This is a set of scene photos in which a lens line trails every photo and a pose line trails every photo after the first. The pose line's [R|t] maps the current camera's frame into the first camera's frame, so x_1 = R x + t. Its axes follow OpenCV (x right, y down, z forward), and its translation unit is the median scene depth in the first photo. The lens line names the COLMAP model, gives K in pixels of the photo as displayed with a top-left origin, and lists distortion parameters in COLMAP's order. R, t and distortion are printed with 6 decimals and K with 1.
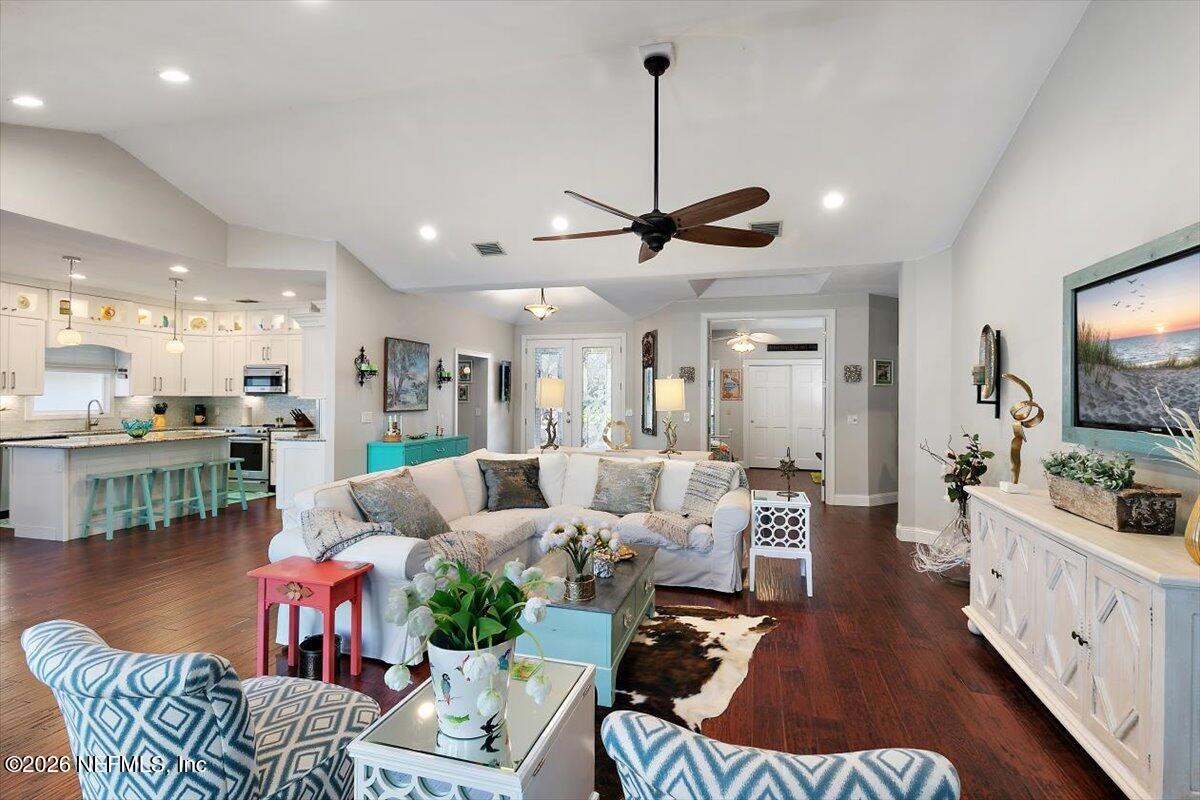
lens RADIAL K [[550.7, 0, 604.3], [0, 550.7, 394.9], [0, 0, 1]] dist [-0.003475, -0.000584]
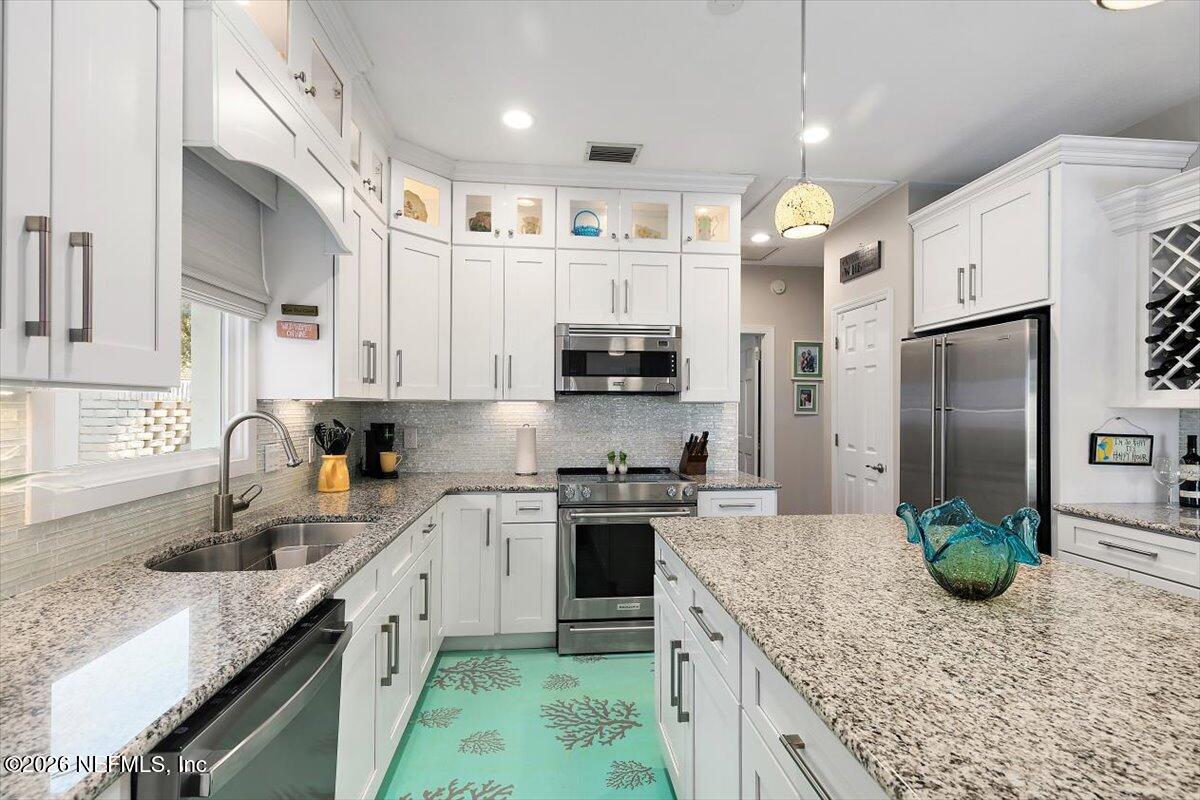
lens RADIAL K [[550.7, 0, 594.8], [0, 550.7, 404.4], [0, 0, 1]] dist [-0.003475, -0.000584]
pose [[0.942917, 0.001165, 0.333027, -0.779709], [-0.001425, 0.999999, 0.000538, 0.004762], [-0.333026, -0.000982, 0.942917, 0.633837]]
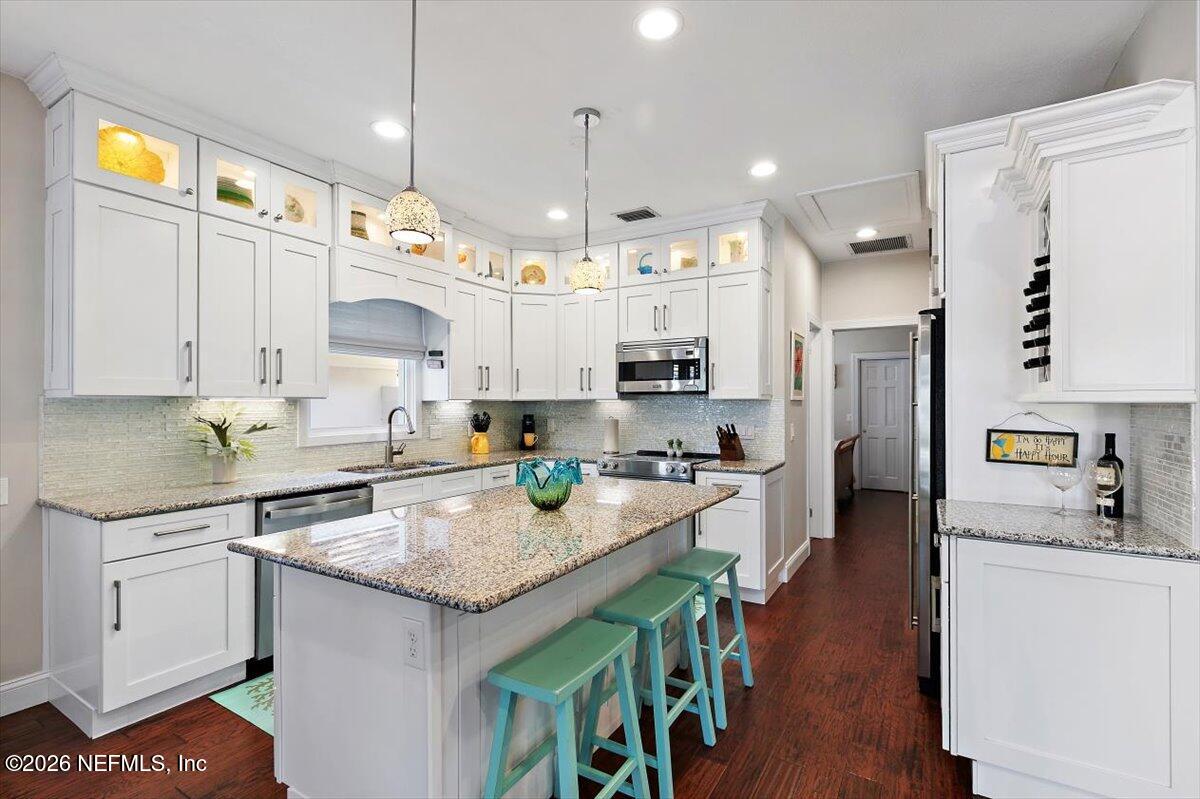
lens RADIAL K [[550.7, 0, 596.4], [0, 550.7, 403.5], [0, 0, 1]] dist [-0.003475, -0.000584]
pose [[0.955113, -0.005438, -0.296192, -0.527024], [0.006359, 0.999977, 0.002147, 0.005038], [0.296173, -0.003934, 0.955126, 0.489148]]
